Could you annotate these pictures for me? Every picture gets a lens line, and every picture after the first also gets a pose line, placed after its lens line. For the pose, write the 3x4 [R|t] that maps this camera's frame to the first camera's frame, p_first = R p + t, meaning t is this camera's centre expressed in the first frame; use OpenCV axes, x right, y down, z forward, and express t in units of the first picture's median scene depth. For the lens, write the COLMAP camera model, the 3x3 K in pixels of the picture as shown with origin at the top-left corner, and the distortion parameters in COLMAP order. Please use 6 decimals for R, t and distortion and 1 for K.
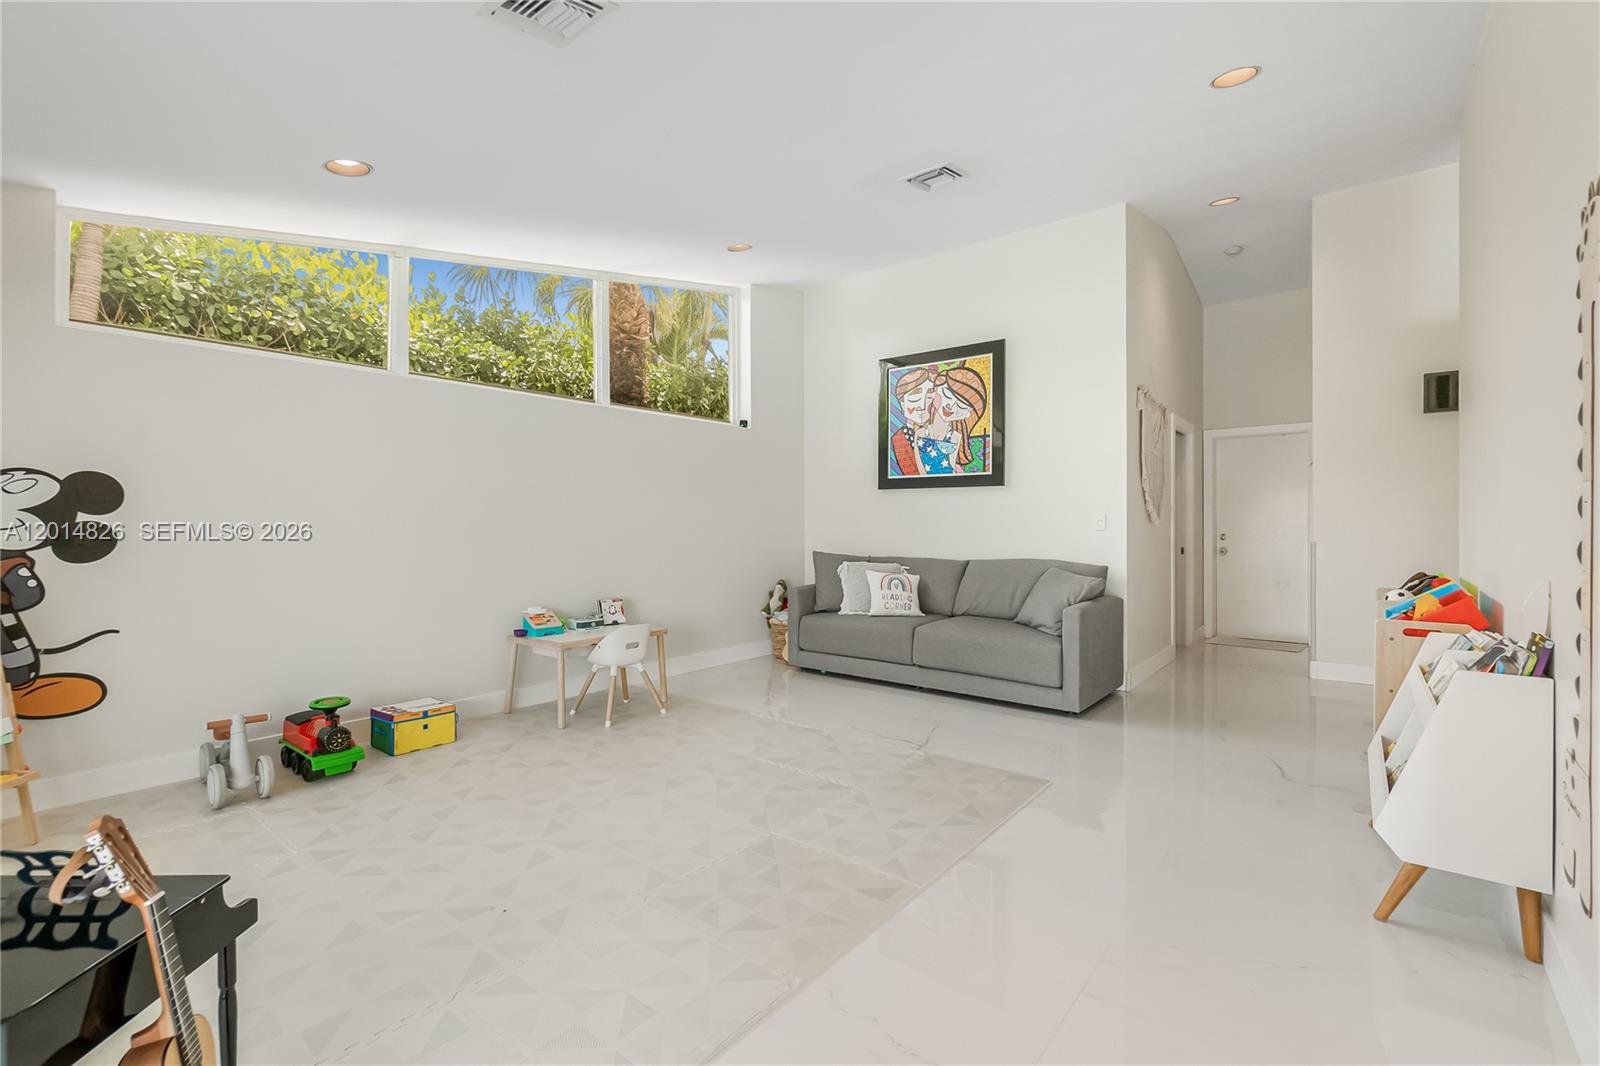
lens RADIAL K [[697.8, 0, 776.7], [0, 697.8, 528.8], [0, 0, 1]] dist [-0.000667, -0.000112]
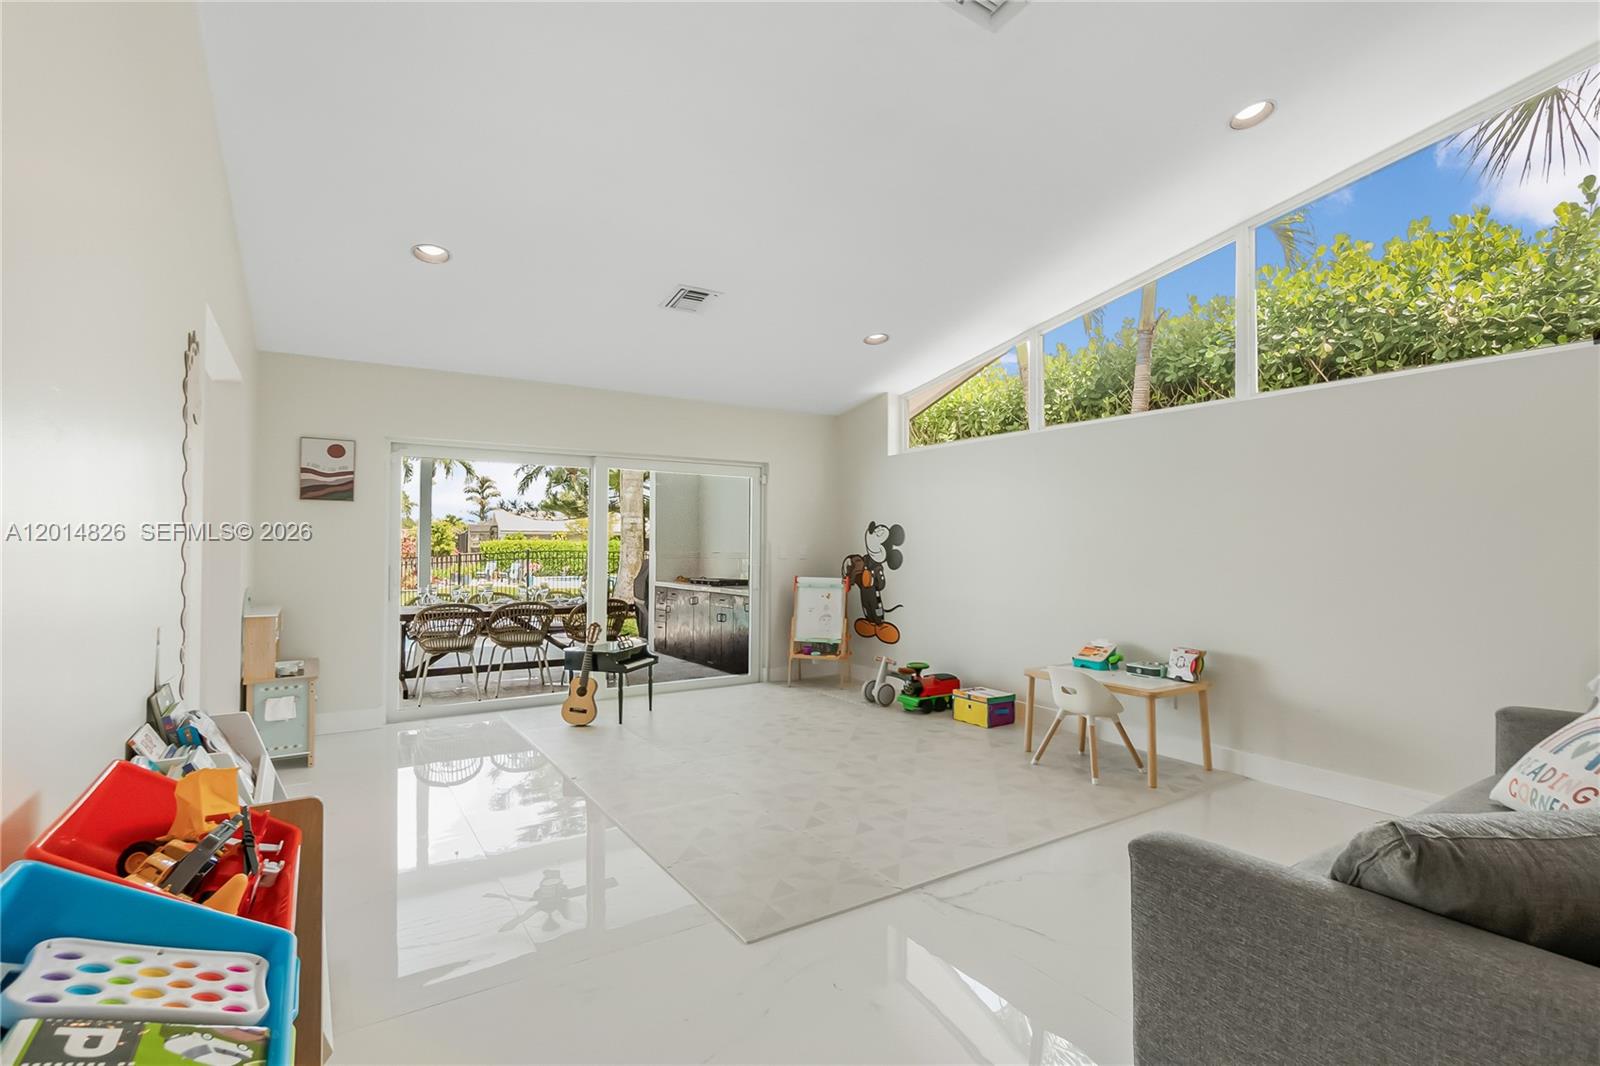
lens RADIAL K [[717.1, 0, 776.3], [0, 717.1, 542.5], [0, 0, 1]] dist [-0.002685, -0.000306]
pose [[-0.294490, -0.007399, -0.955626, 1.065825], [-0.012152, 0.999918, -0.003997, -0.017336], [0.955577, 0.010435, -0.294556, 1.254326]]
